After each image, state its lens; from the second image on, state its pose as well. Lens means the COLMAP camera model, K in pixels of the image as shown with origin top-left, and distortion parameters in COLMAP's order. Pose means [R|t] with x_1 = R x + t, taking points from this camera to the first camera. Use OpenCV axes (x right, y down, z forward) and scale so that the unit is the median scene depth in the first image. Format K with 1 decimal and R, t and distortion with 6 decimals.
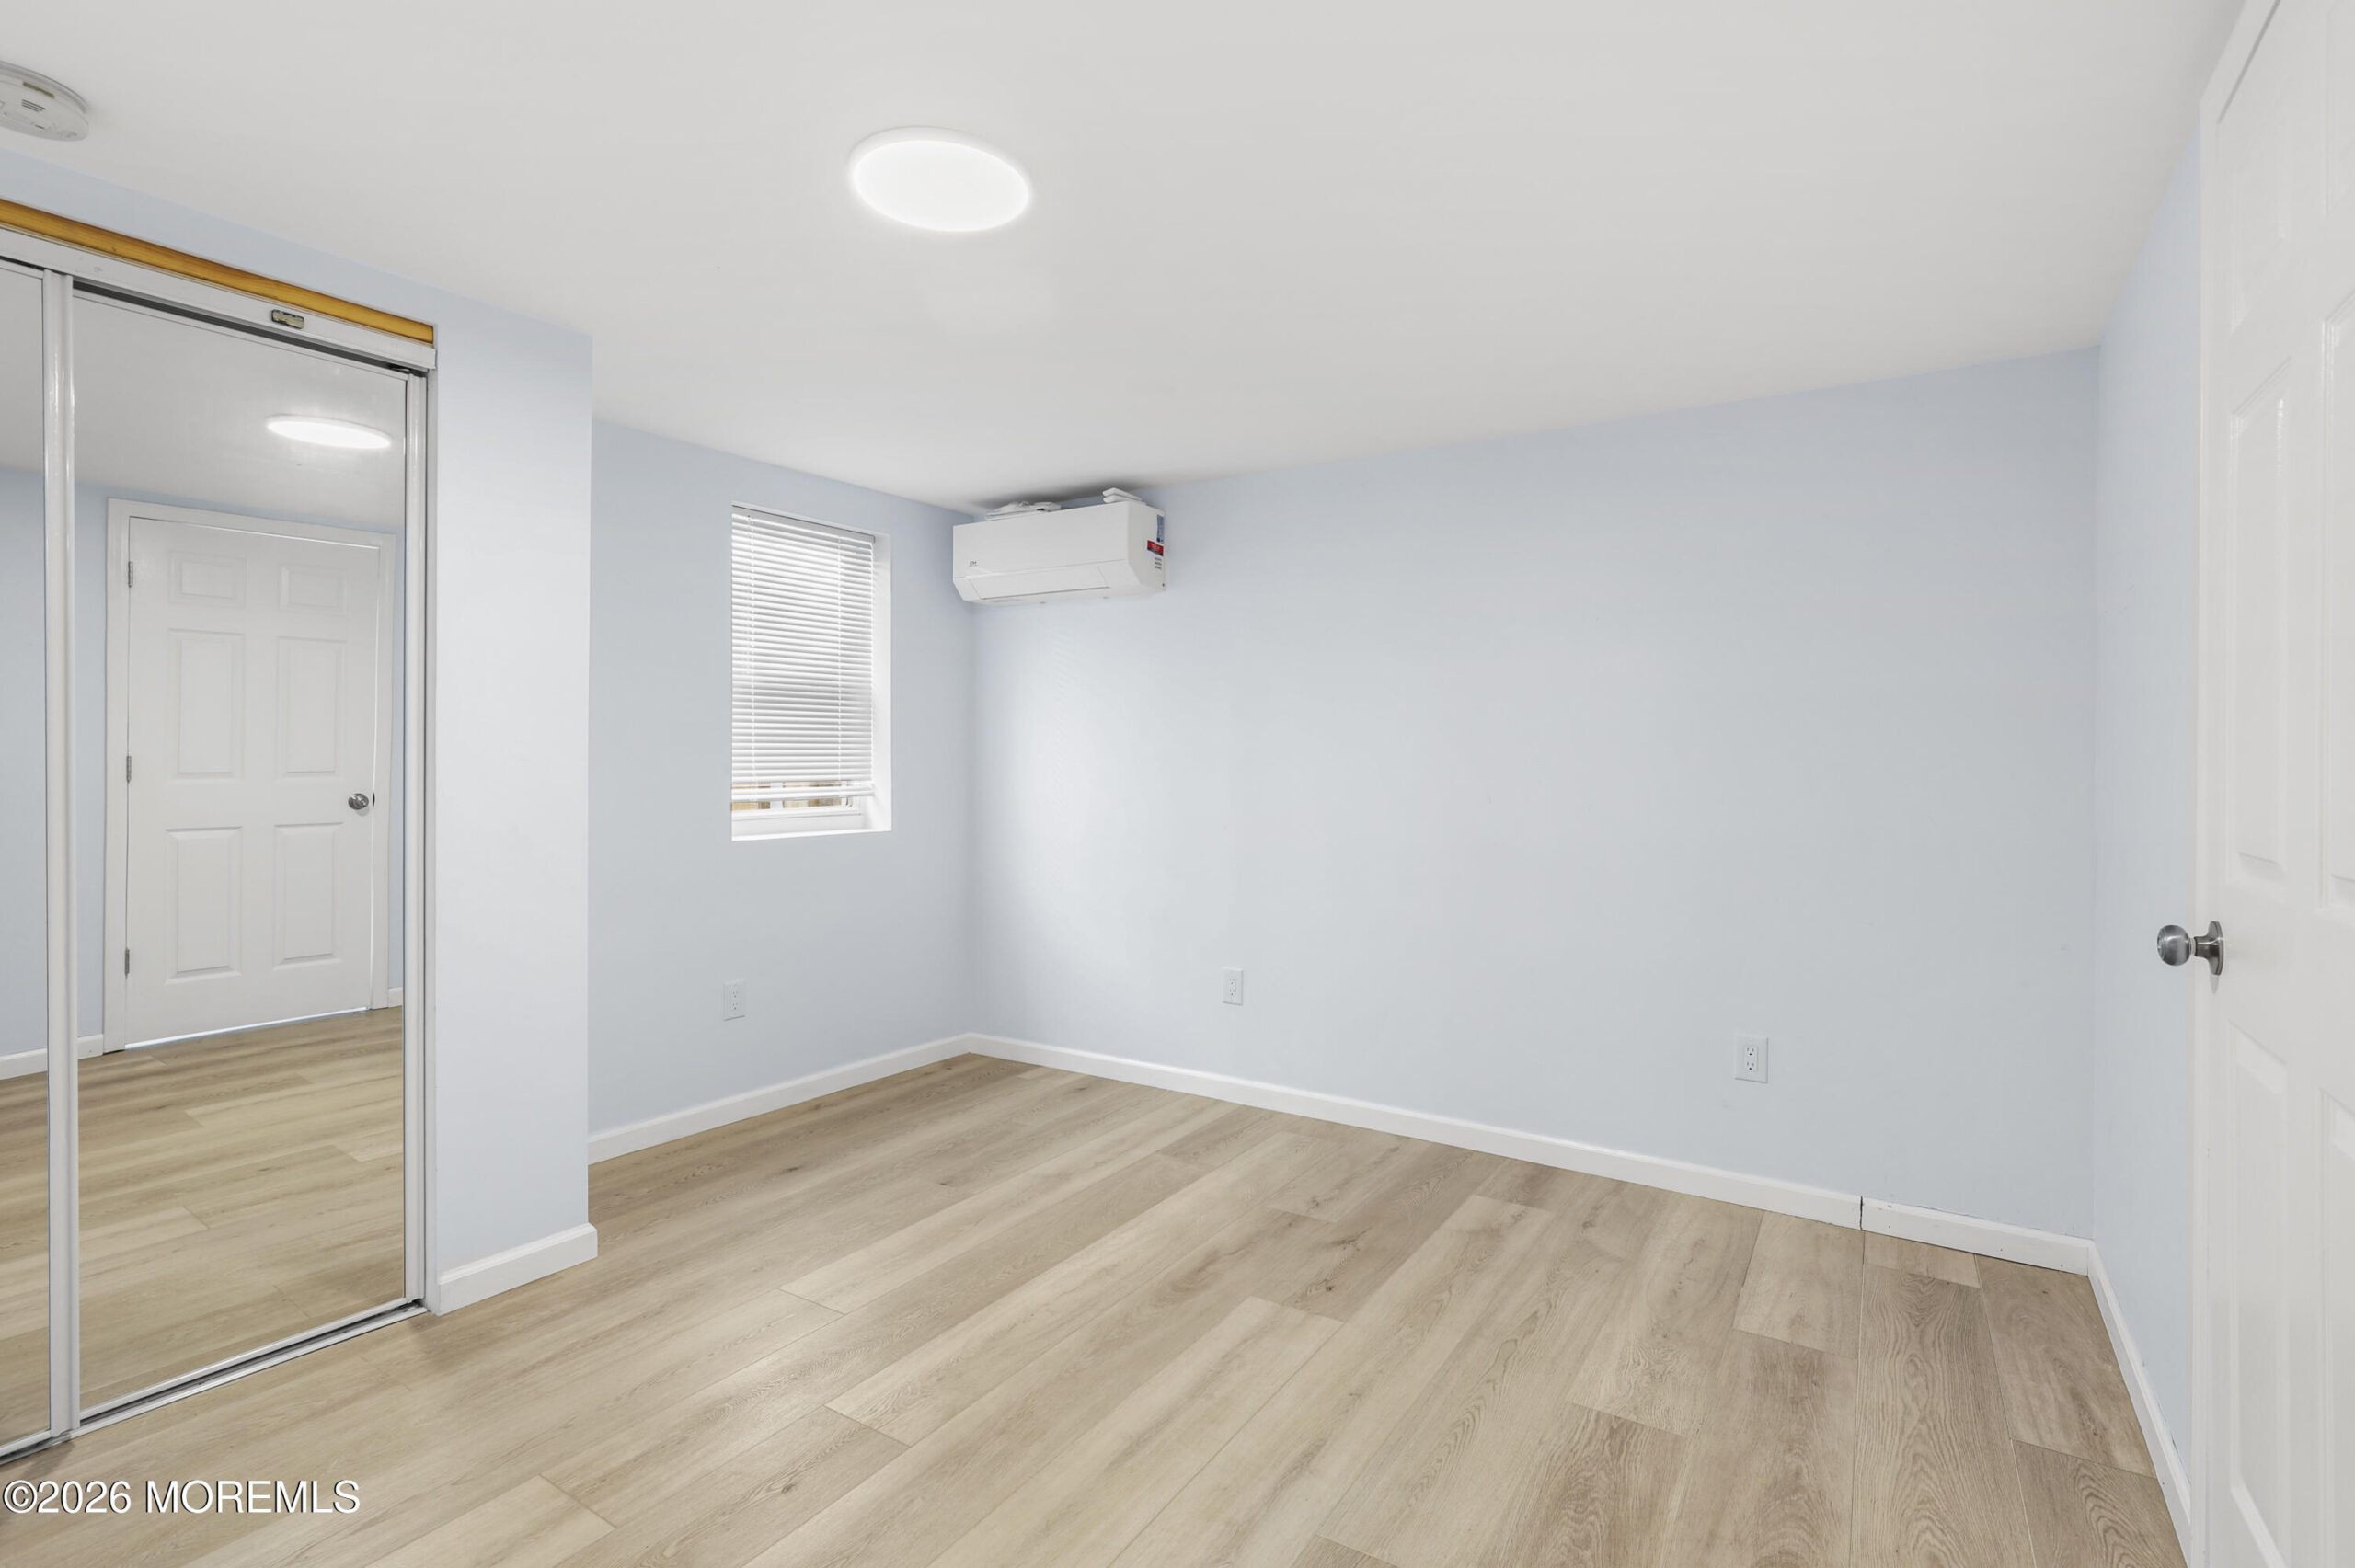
lens RADIAL K [[1091.2, 0, 1181.9], [0, 1091.2, 754.6], [0, 0, 1]] dist [-0.003111, 0.000936]
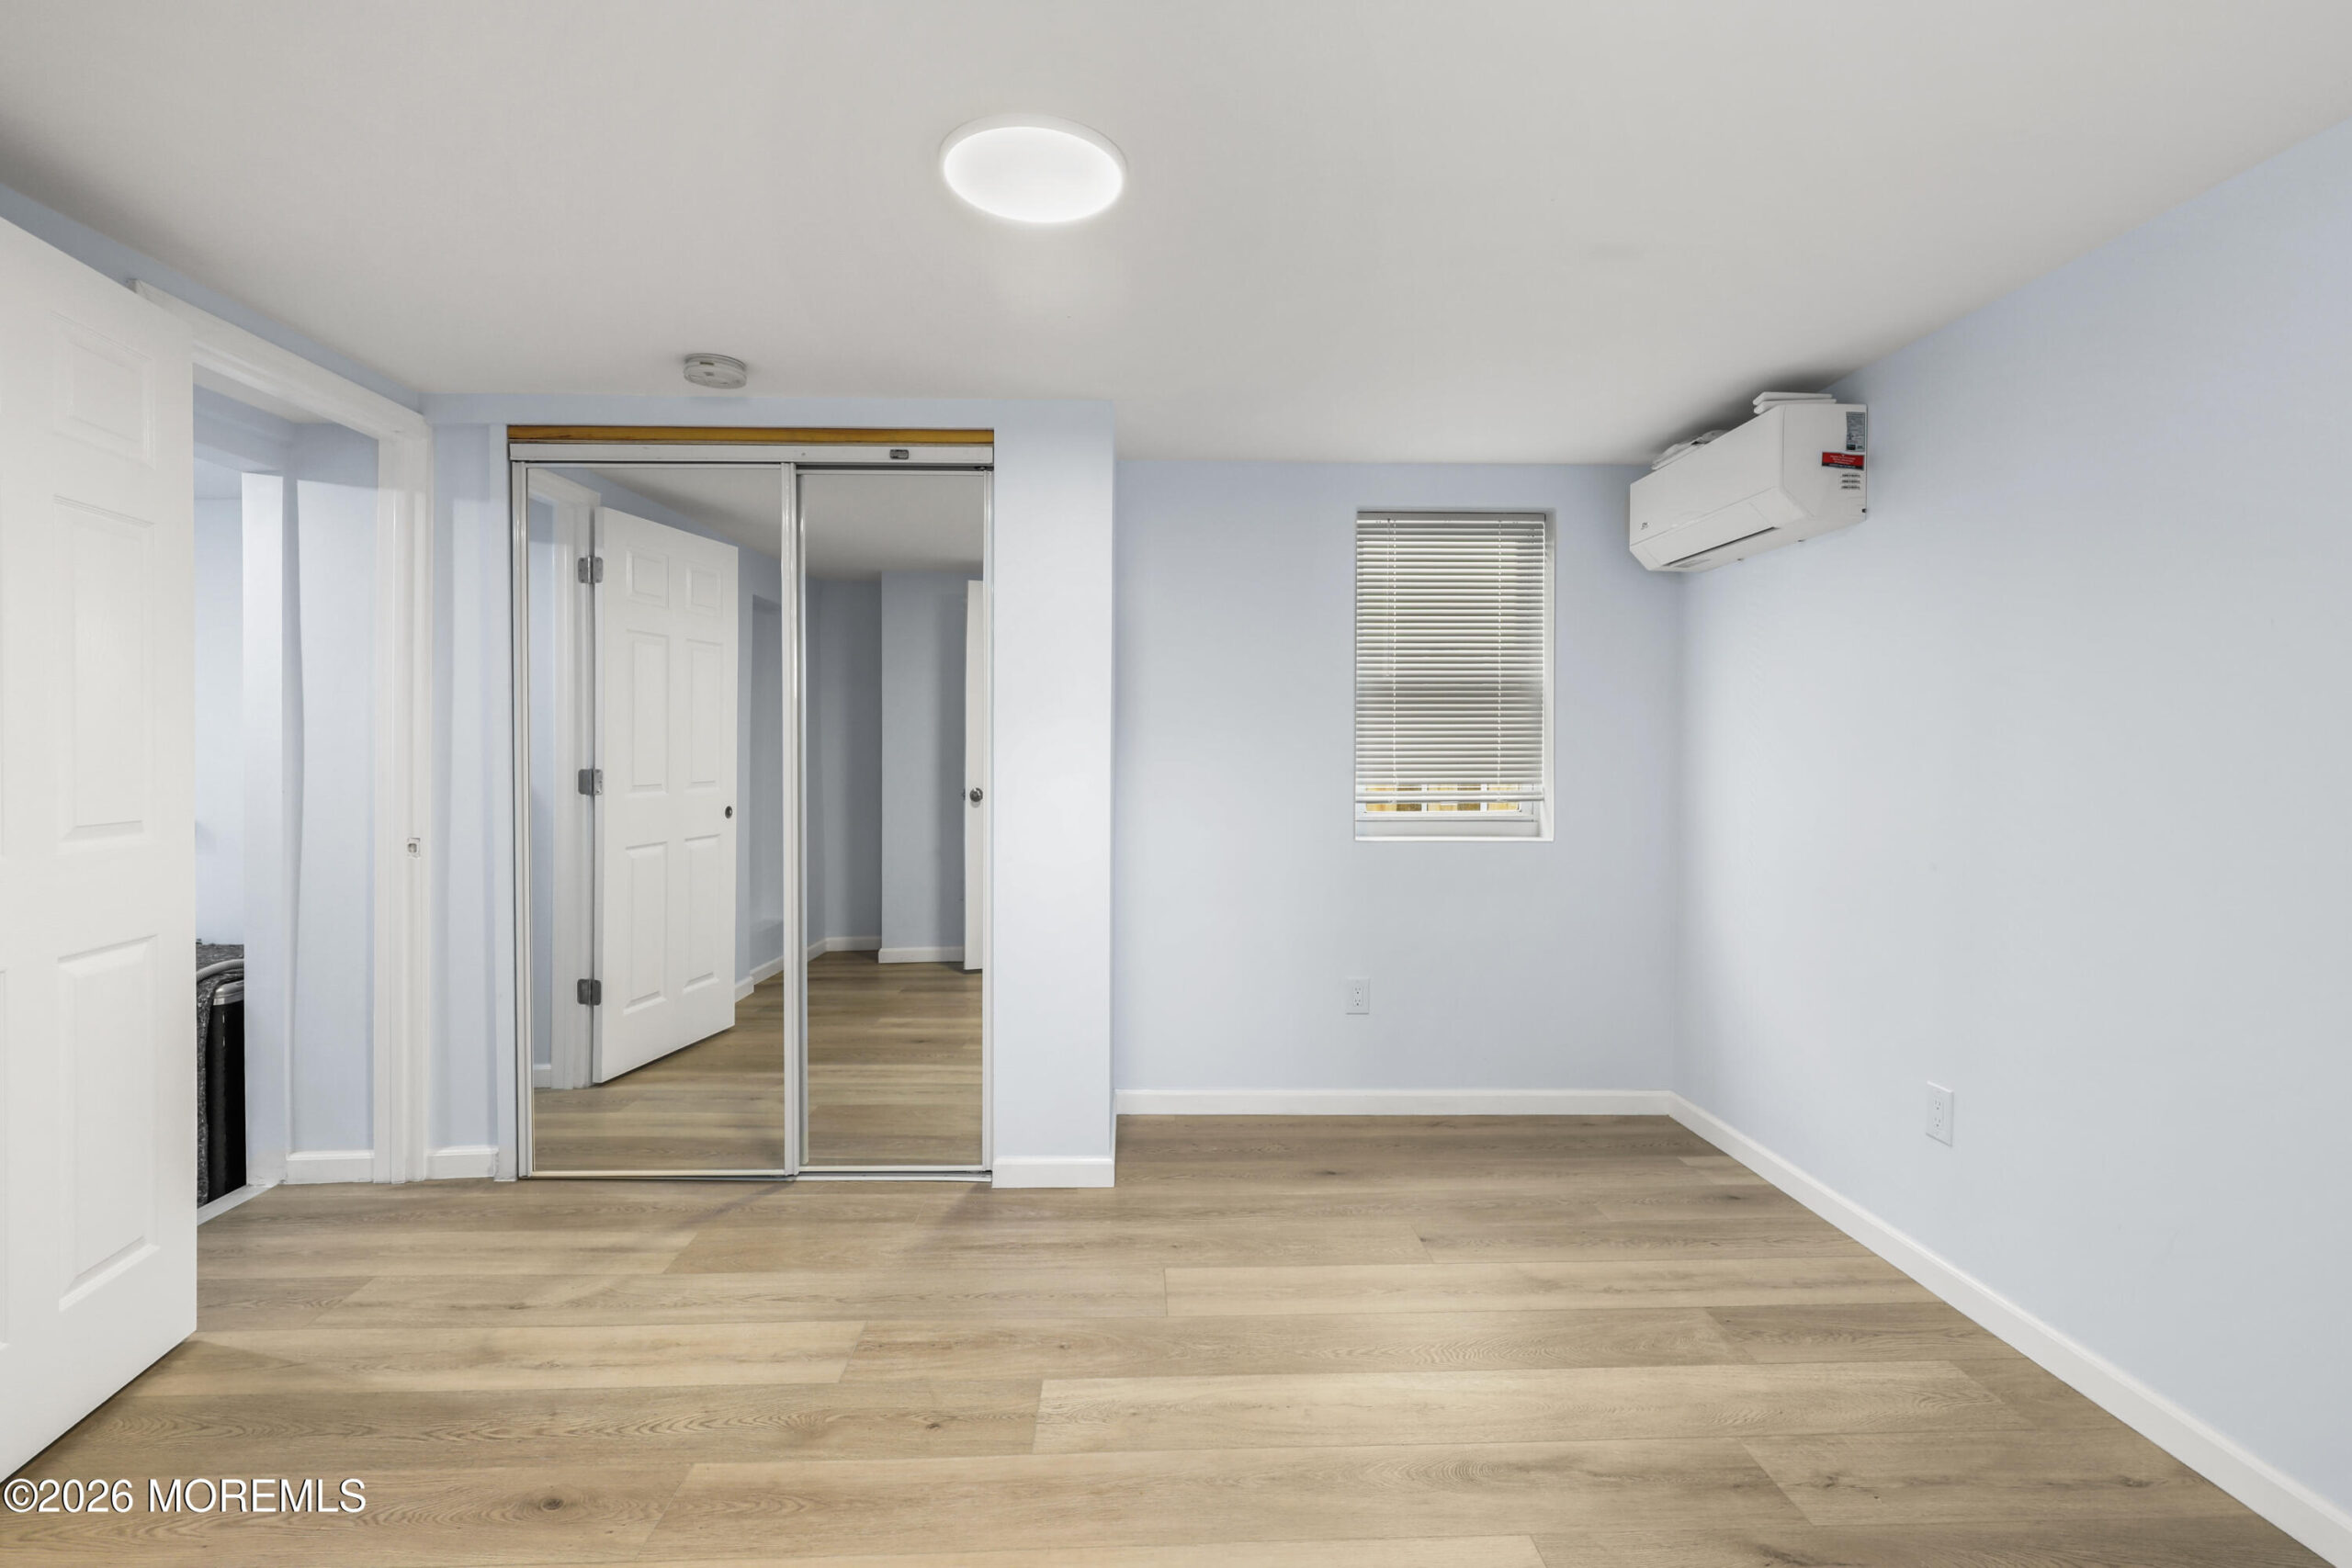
lens RADIAL K [[1089.9, 0, 1180.4], [0, 1089.9, 754.7], [0, 0, 1]] dist [-0.003111, 0.000936]
pose [[0.581432, -0.001704, -0.813593, 0.359552], [0.003219, 0.999995, 0.000206, -0.002348], [0.813589, -0.002739, 0.581434, 0.299303]]
